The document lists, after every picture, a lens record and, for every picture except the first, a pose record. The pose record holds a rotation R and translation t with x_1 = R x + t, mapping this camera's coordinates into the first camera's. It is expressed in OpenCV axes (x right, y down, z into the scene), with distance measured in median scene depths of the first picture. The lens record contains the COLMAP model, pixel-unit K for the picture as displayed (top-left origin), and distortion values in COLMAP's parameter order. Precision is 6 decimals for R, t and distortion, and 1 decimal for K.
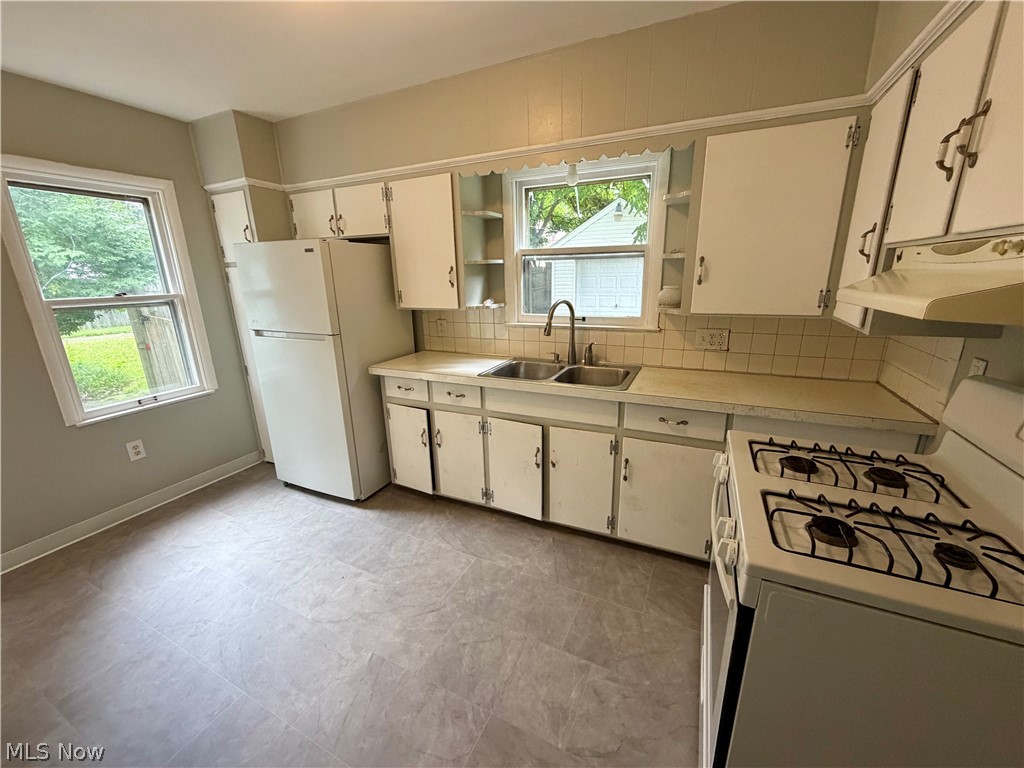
lens RADIAL K [[412.8, 0, 516.4], [0, 412.8, 387.6], [0, 0, 1]] dist [-0.000543, -0.000319]
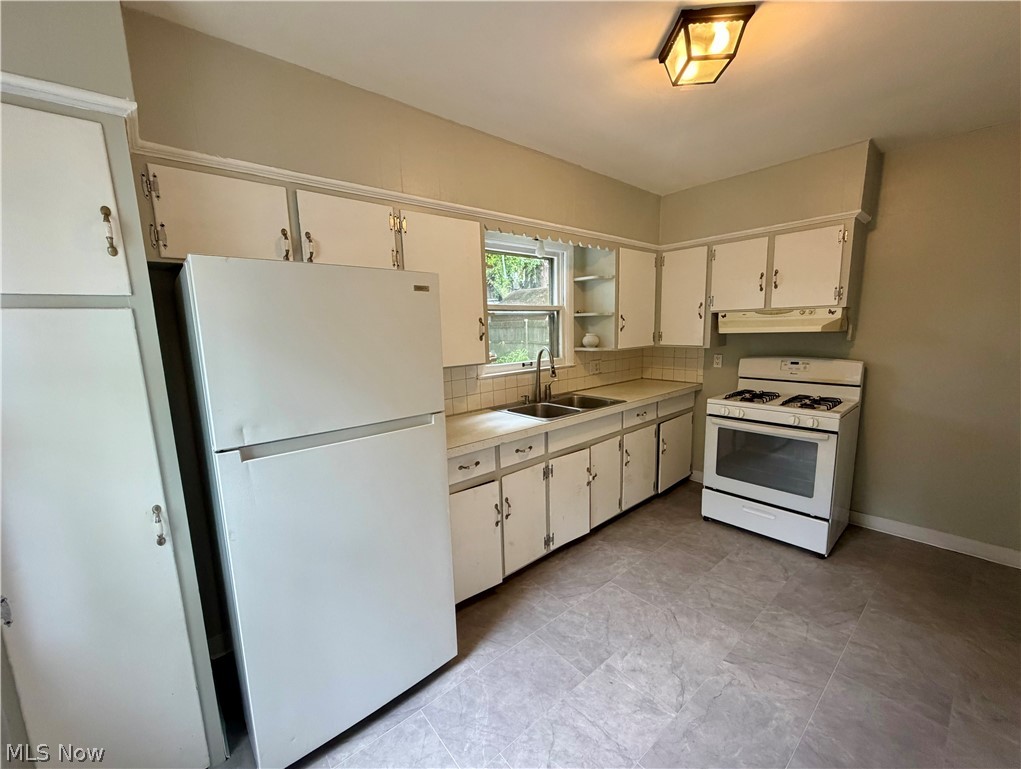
lens RADIAL K [[411.6, 0, 514.9], [0, 411.6, 388.0], [0, 0, 1]] dist [-0.000543, -0.000319]
pose [[0.396202, -0.129937, 0.908923, -1.135755], [0.266895, 0.963488, 0.021398, -0.164612], [-0.878517, 0.234109, 0.416415, 0.678363]]
